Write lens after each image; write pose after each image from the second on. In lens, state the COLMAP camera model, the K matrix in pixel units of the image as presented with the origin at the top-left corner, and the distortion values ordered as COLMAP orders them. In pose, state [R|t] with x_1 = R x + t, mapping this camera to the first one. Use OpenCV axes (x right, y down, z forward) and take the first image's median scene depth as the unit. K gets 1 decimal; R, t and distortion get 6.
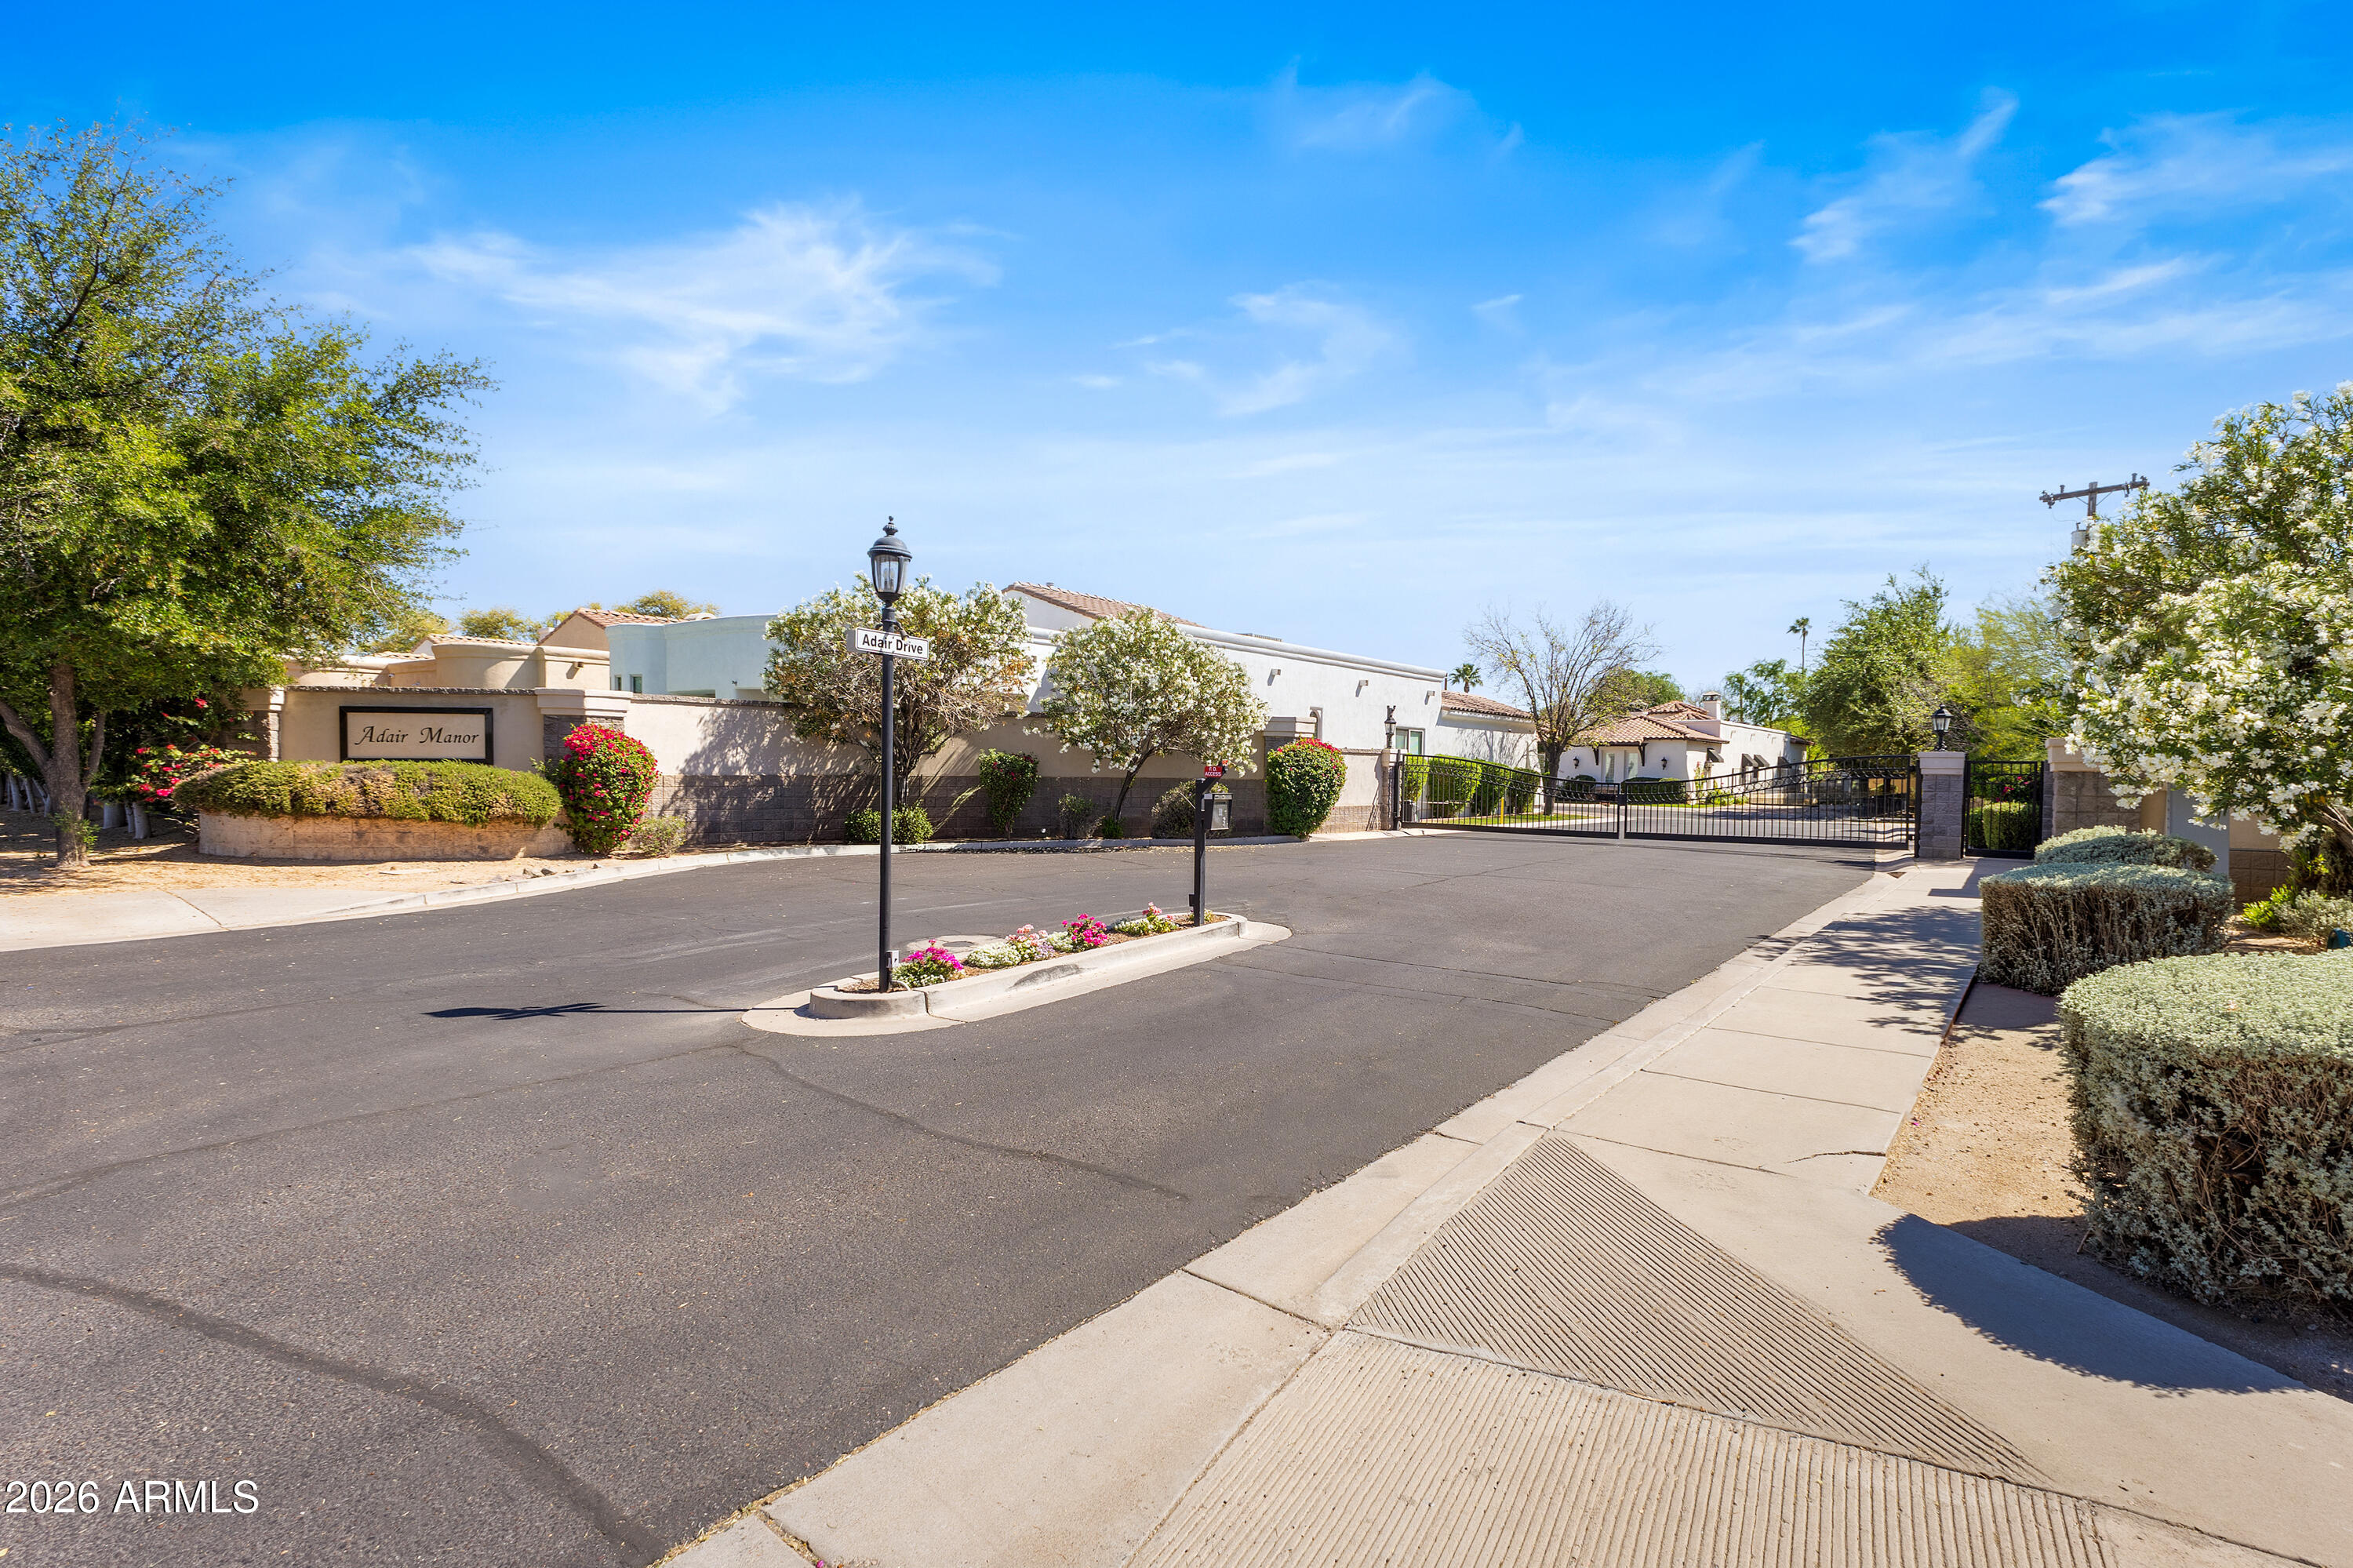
lens RADIAL K [[980.3, 0, 1173.1], [0, 980.3, 788.6], [0, 0, 1]] dist [0.001132, 0.000023]
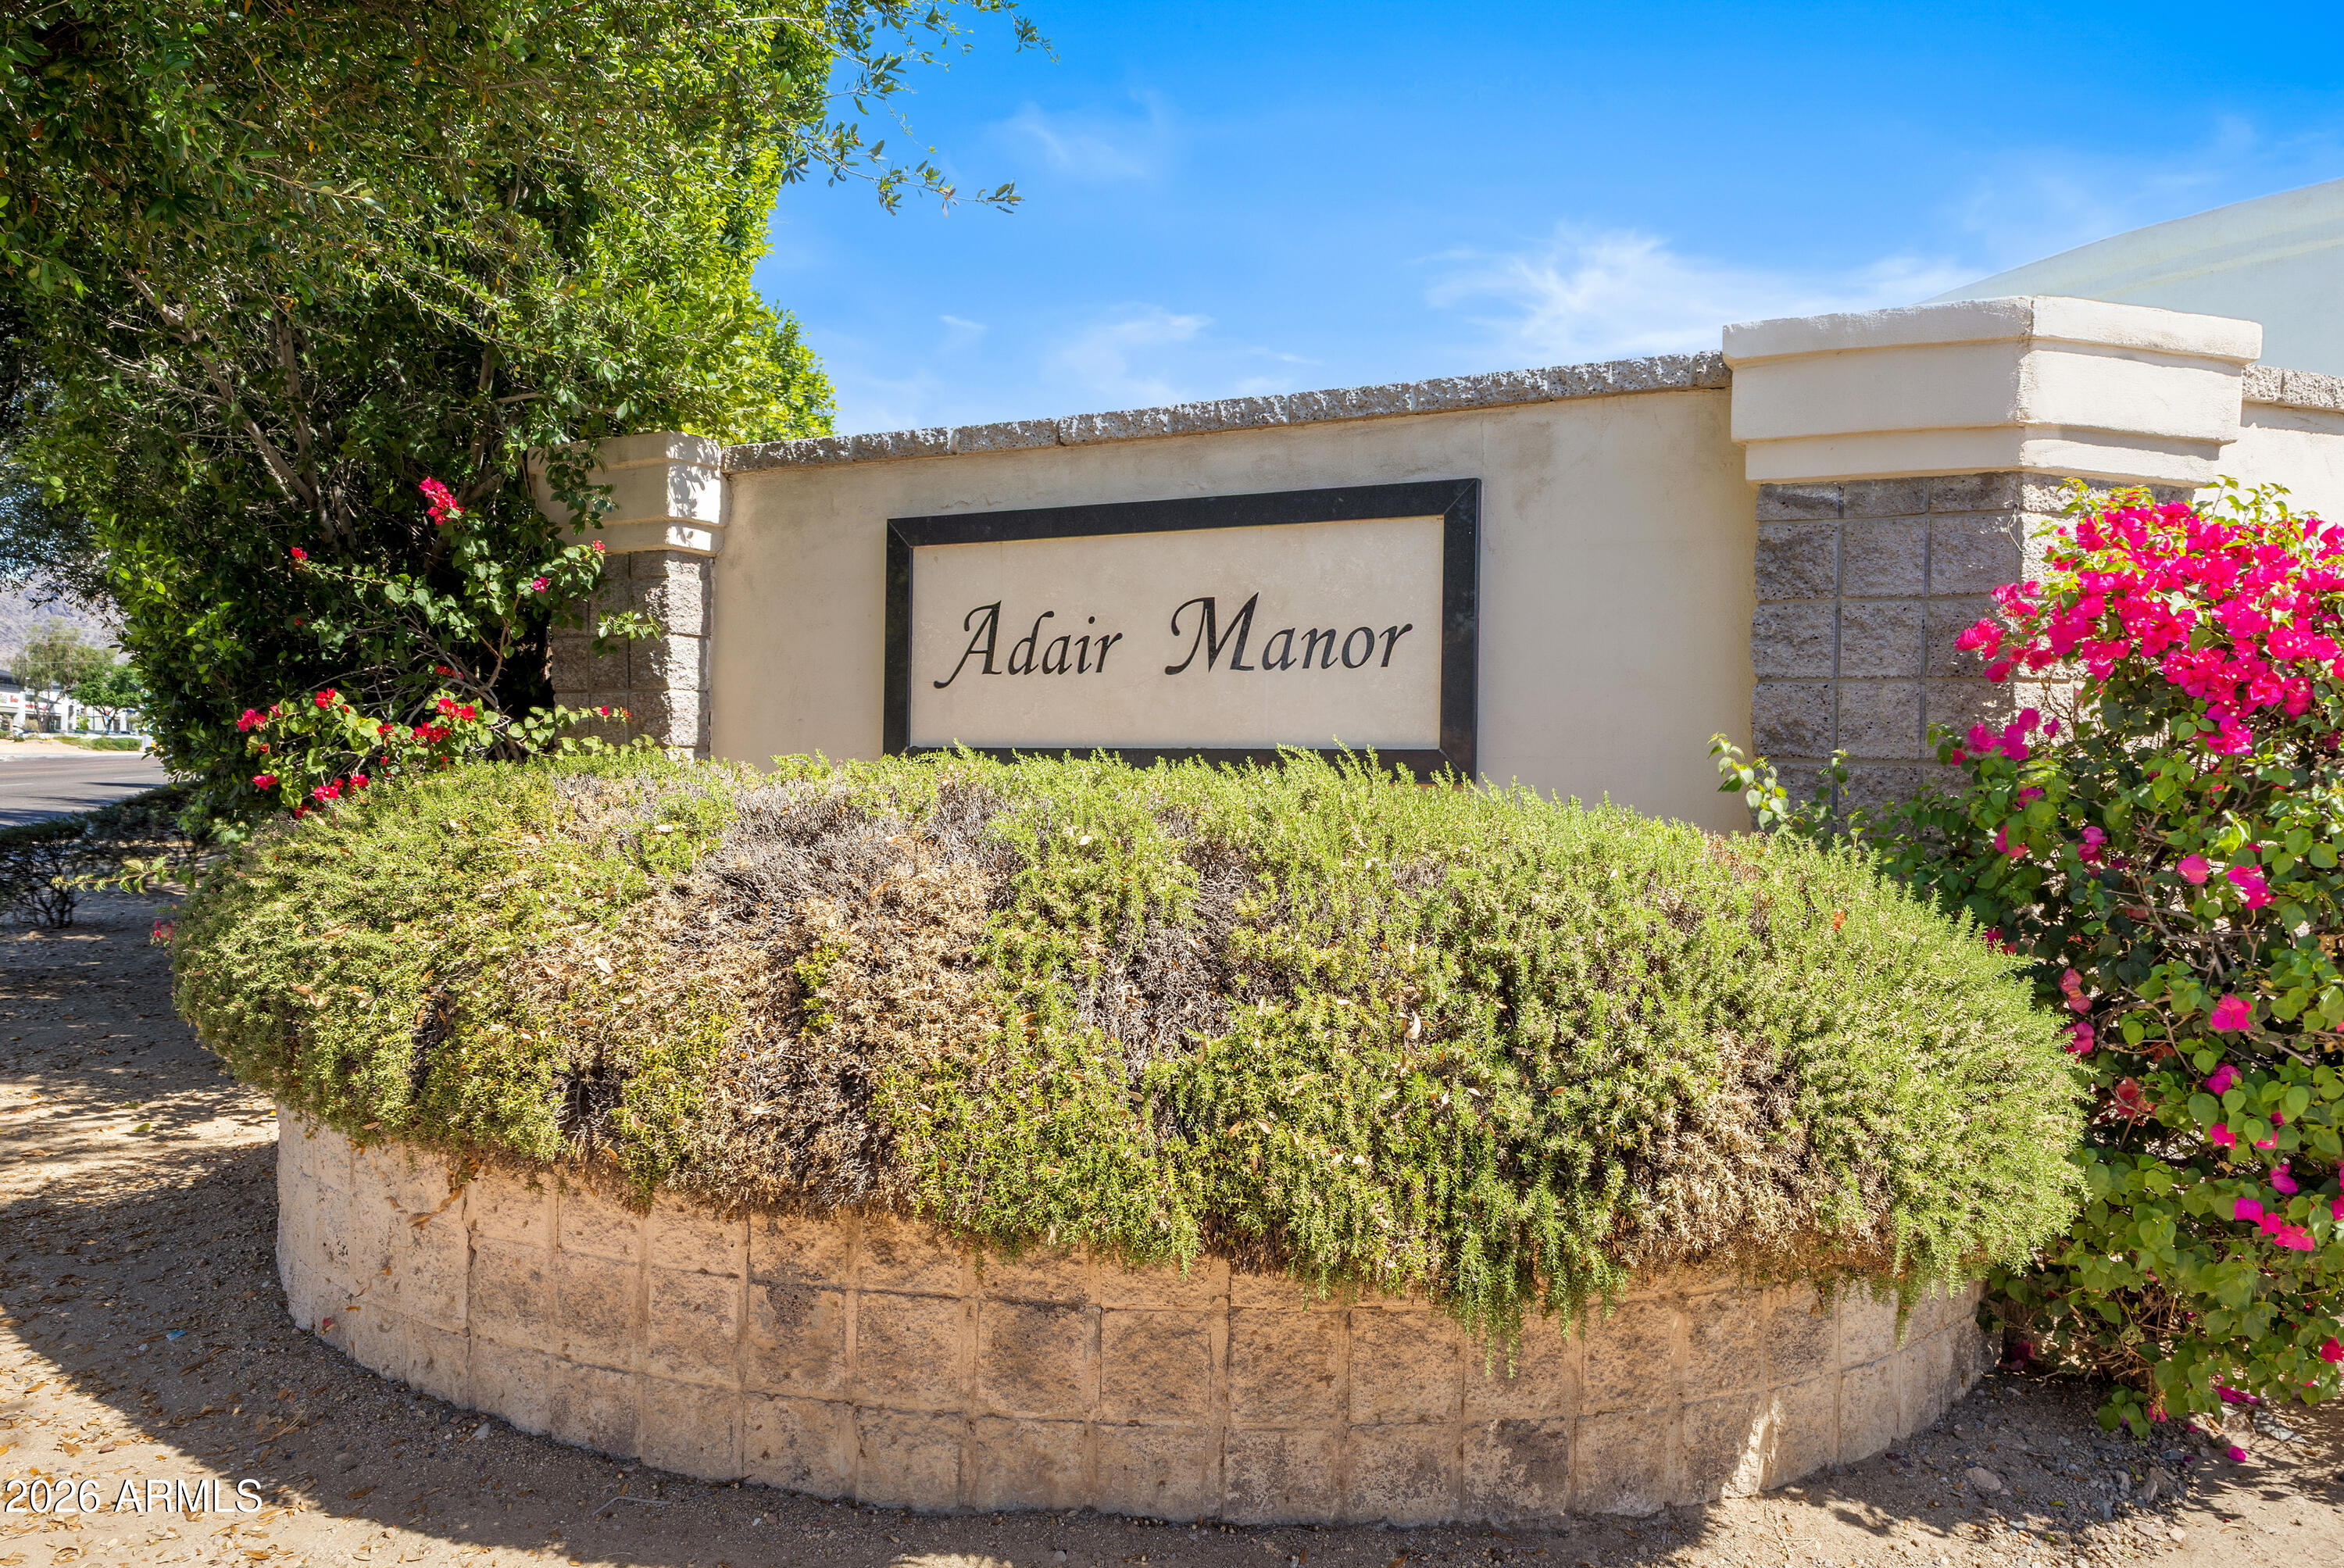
lens RADIAL K [[1688.9, 0, 1171.9], [0, 1688.9, 782.1], [0, 0, 1]] dist [0.000167, 0.000013]
pose [[0.791151, 0.008255, -0.611566, -0.306618], [-0.023951, 0.999560, -0.017492, -0.010028], [0.611152, 0.028486, 0.791000, 0.401965]]
